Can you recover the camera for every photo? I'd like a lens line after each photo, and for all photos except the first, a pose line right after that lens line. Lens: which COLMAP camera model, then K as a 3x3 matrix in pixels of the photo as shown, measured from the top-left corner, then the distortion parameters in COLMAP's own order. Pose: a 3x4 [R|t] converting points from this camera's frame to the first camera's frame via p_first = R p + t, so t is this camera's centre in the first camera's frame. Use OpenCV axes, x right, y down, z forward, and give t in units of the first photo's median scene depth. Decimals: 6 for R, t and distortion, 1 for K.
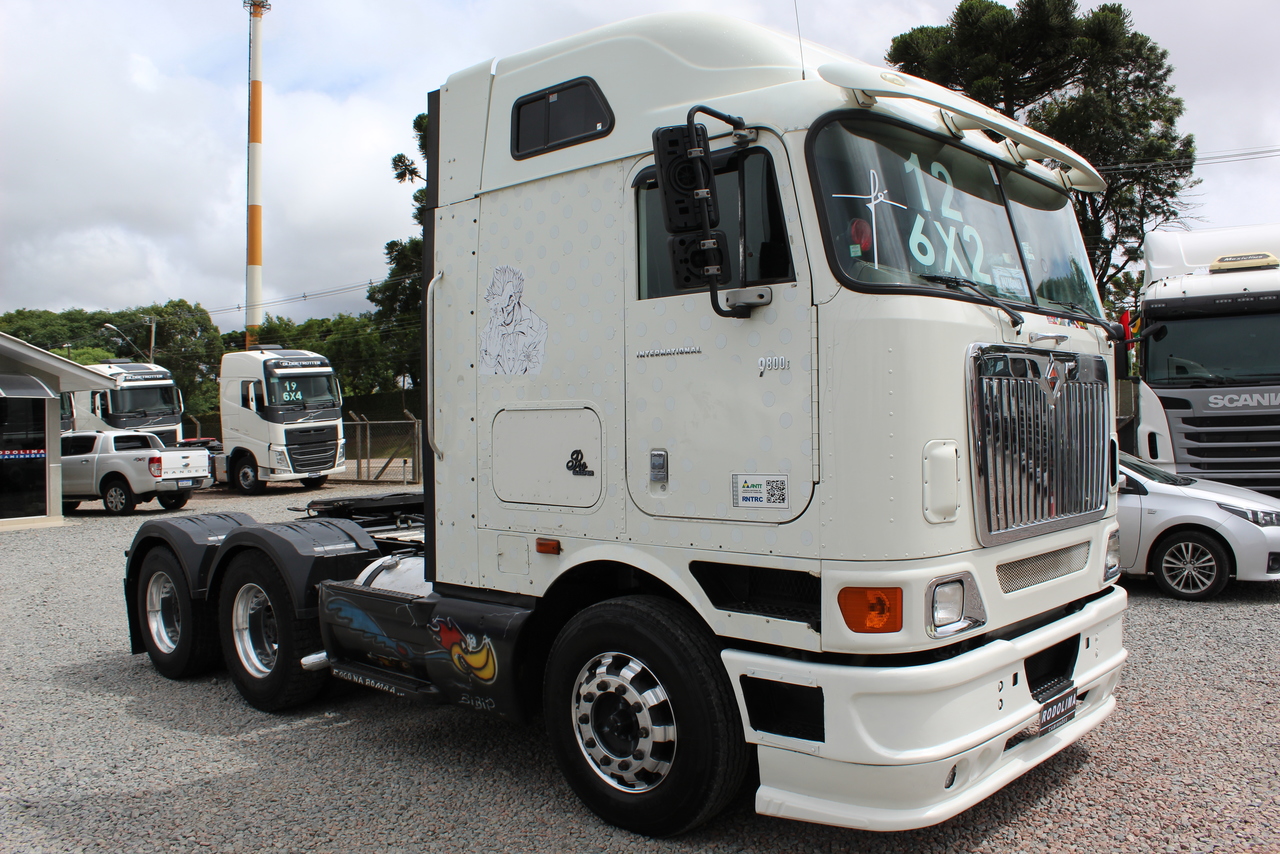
lens RADIAL K [[1066.5, 0, 640.1], [0, 1066.5, 426.0], [0, 0, 1]] dist [-0.151009, 0.111585]
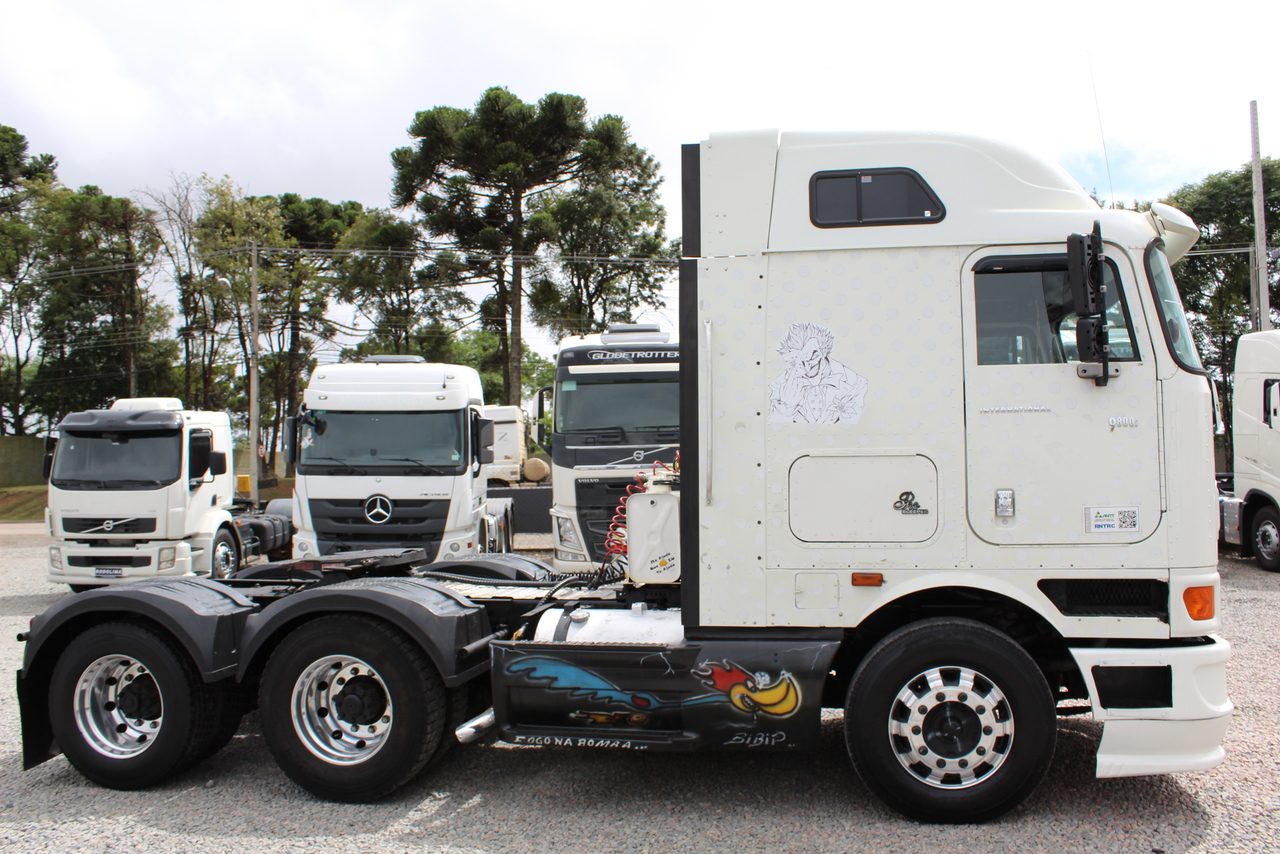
lens RADIAL K [[1066.5, 0, 636.6], [0, 1066.5, 421.4], [0, 0, 1]] dist [-0.151009, 0.111585]
pose [[0.851980, 0.039135, 0.522109, -0.810414], [-0.003403, 0.997595, -0.069222, 0.024153], [-0.523563, 0.057199, 0.850065, 0.170861]]
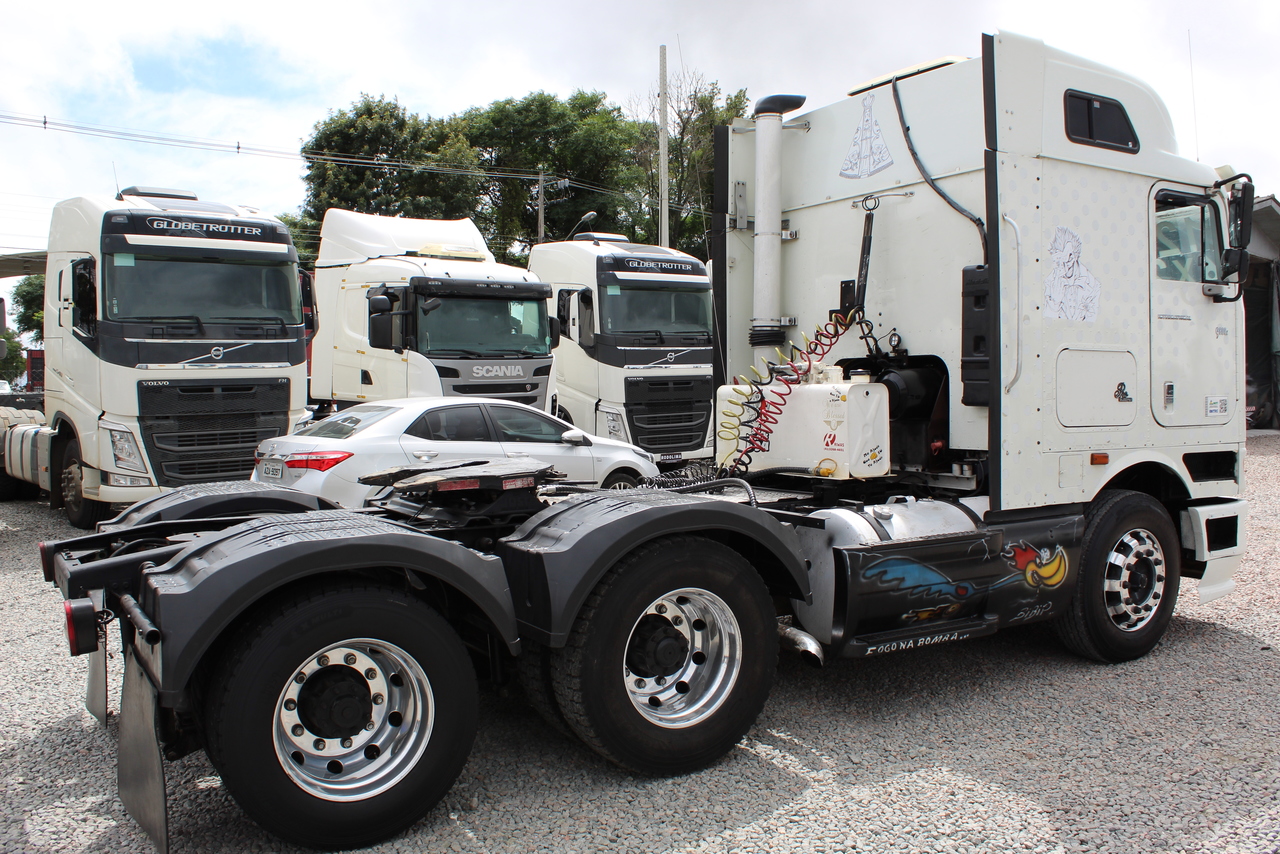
lens RADIAL K [[1132.2, 0, 642.1], [0, 1132.2, 414.8], [0, 0, 1]] dist [-0.098924, 0.010102]
pose [[0.267370, -0.004813, 0.963582, -1.404319], [0.005695, 0.999978, 0.003414, 0.049342], [-0.963577, 0.004575, 0.267392, 1.089591]]
